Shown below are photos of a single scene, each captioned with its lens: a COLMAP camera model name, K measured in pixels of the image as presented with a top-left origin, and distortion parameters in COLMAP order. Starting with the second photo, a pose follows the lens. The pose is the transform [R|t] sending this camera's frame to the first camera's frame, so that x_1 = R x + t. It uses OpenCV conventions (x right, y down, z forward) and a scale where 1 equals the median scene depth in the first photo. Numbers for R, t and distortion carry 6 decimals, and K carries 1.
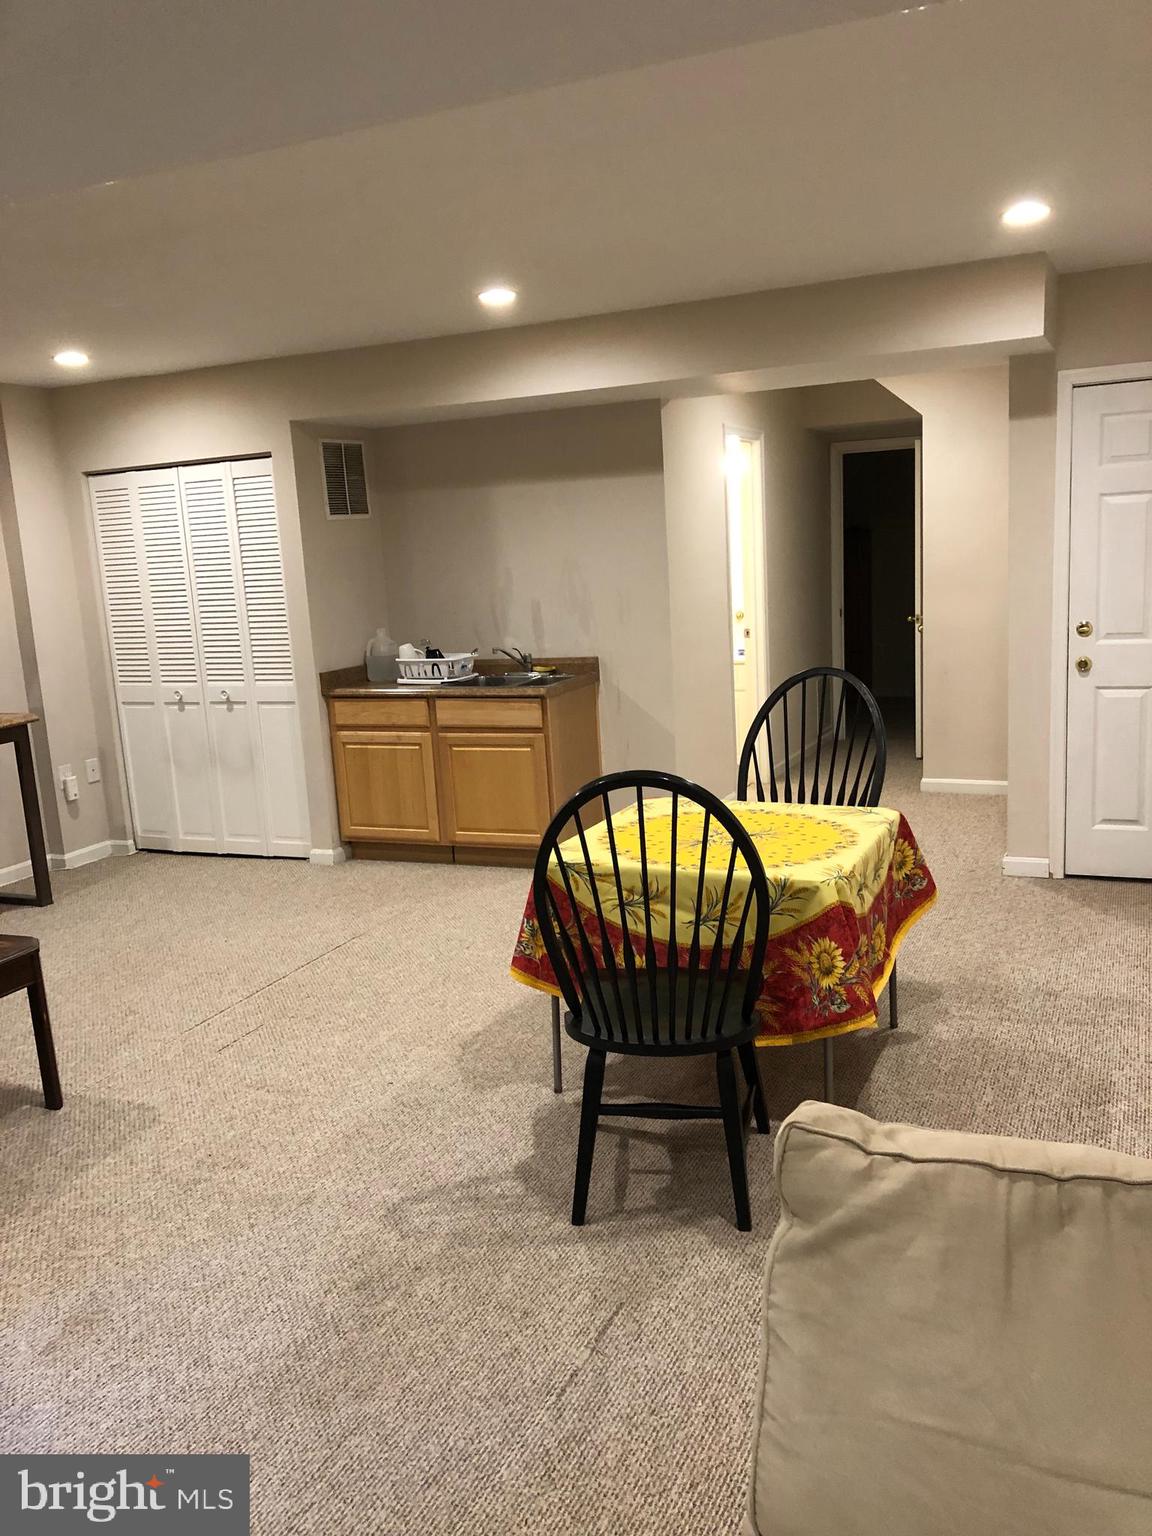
lens RADIAL K [[1222.1, 0, 582.9], [0, 1222.1, 777.4], [0, 0, 1]] dist [-0.007309, -0.034570]
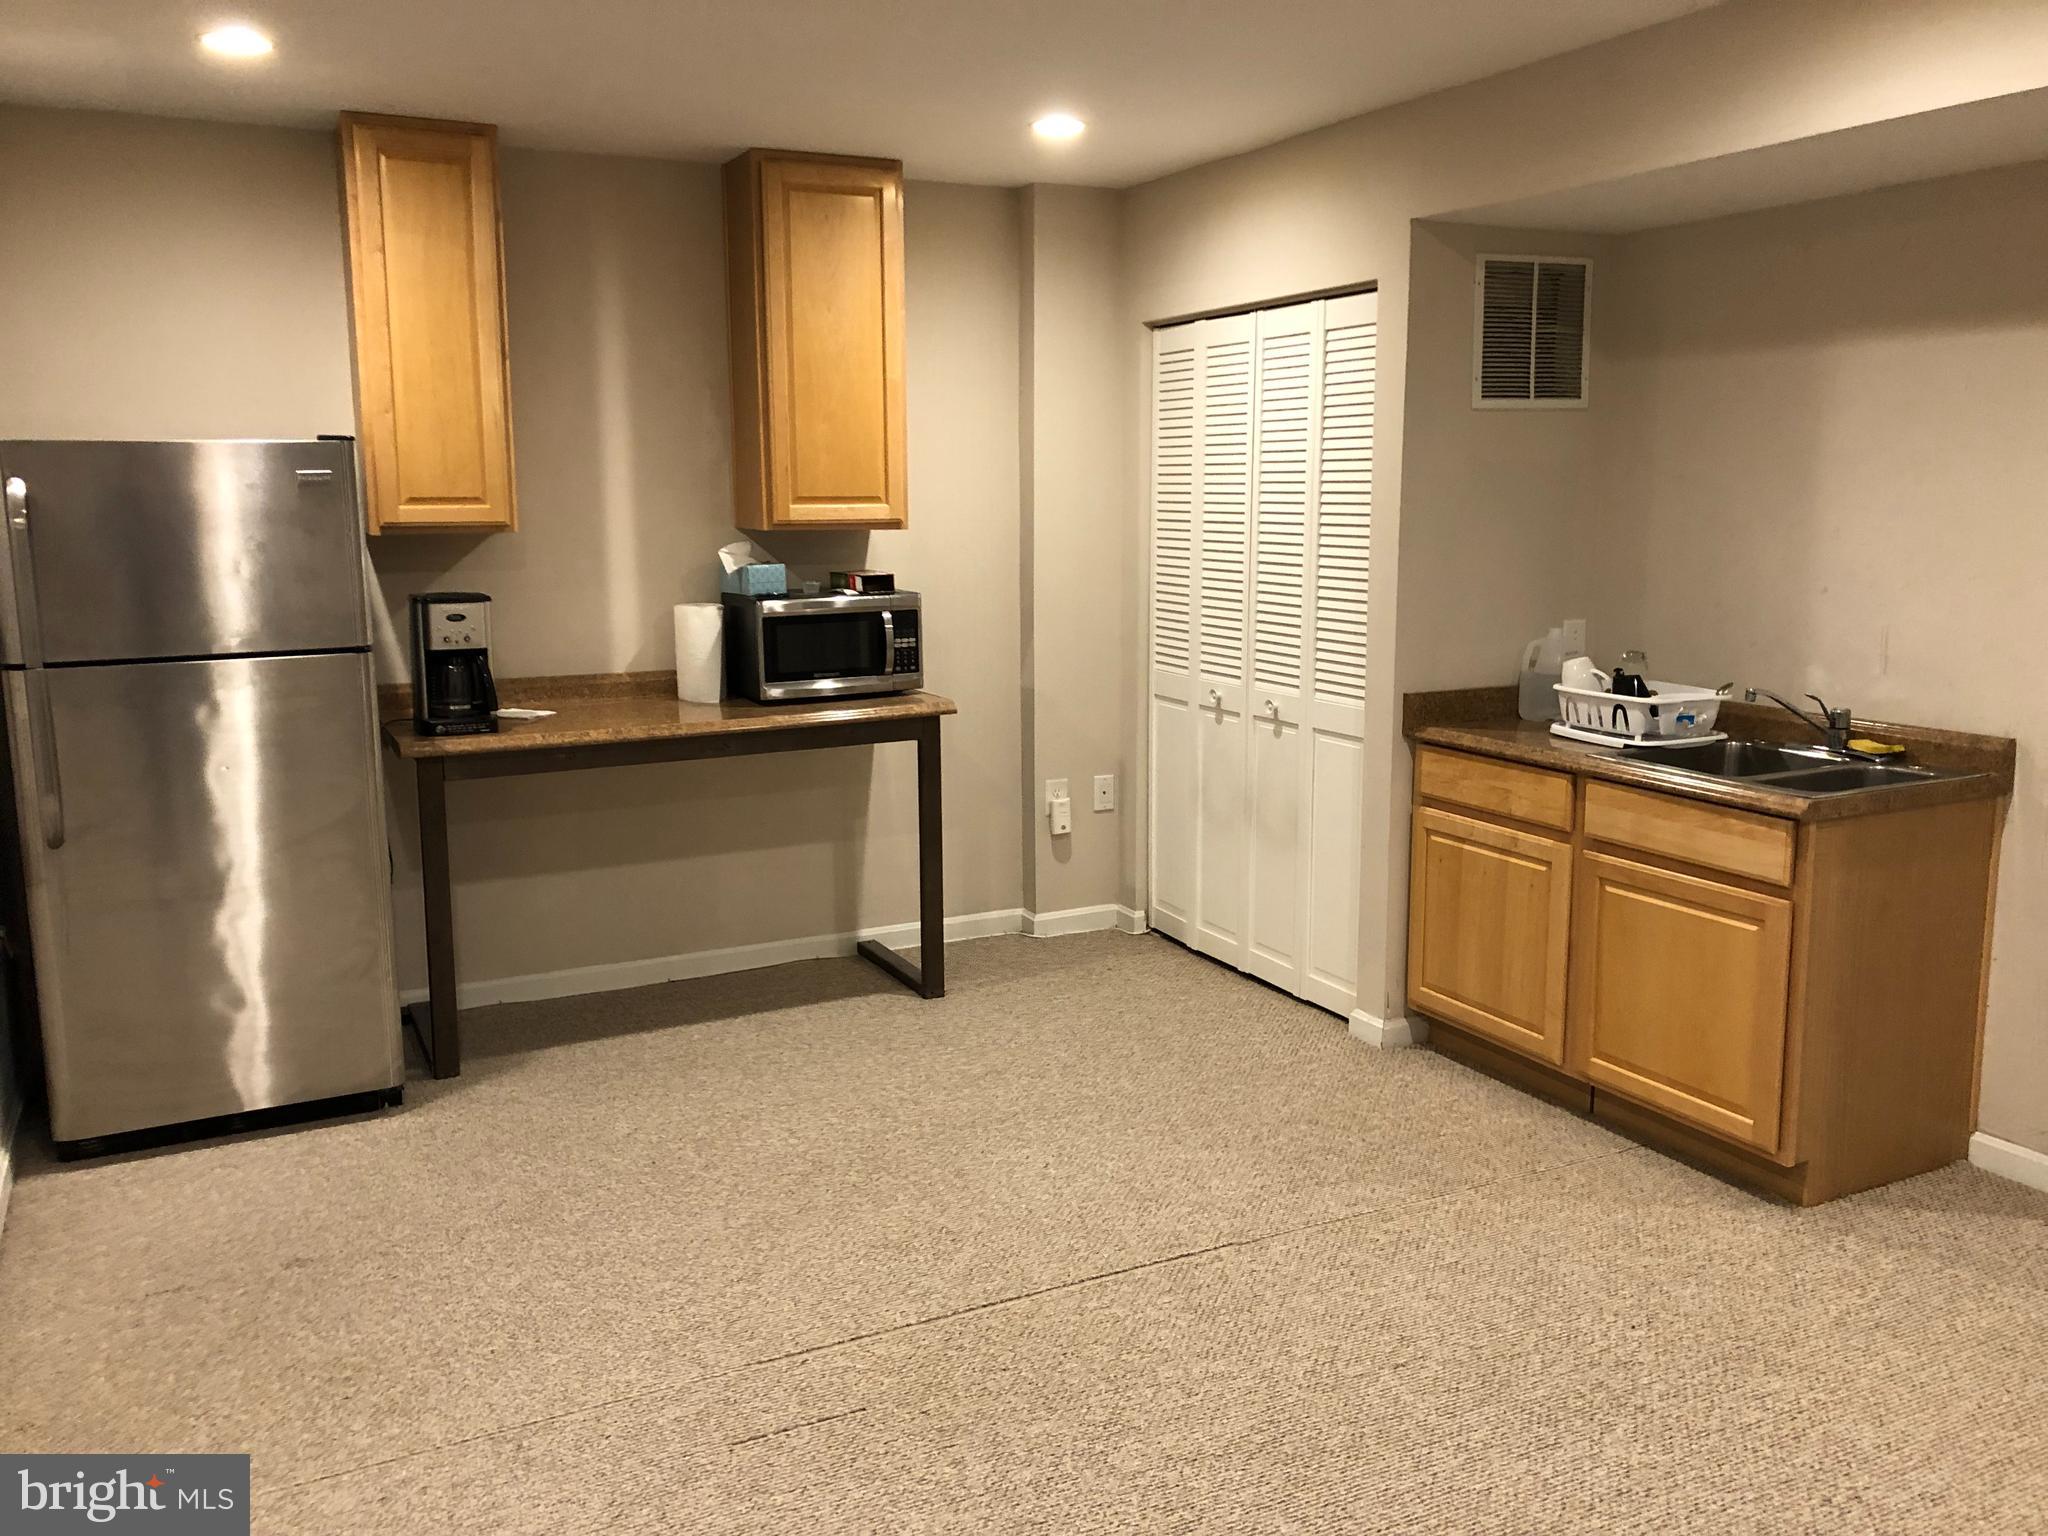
lens RADIAL K [[1629.4, 0, 1016.2], [0, 1629.4, 756.4], [0, 0, 1]] dist [-0.007309, -0.034570]
pose [[0.761555, 0.153935, -0.629554, 0.105877], [-0.155278, 0.986429, 0.053361, -0.068912], [0.629224, 0.057119, 0.775122, 0.338786]]
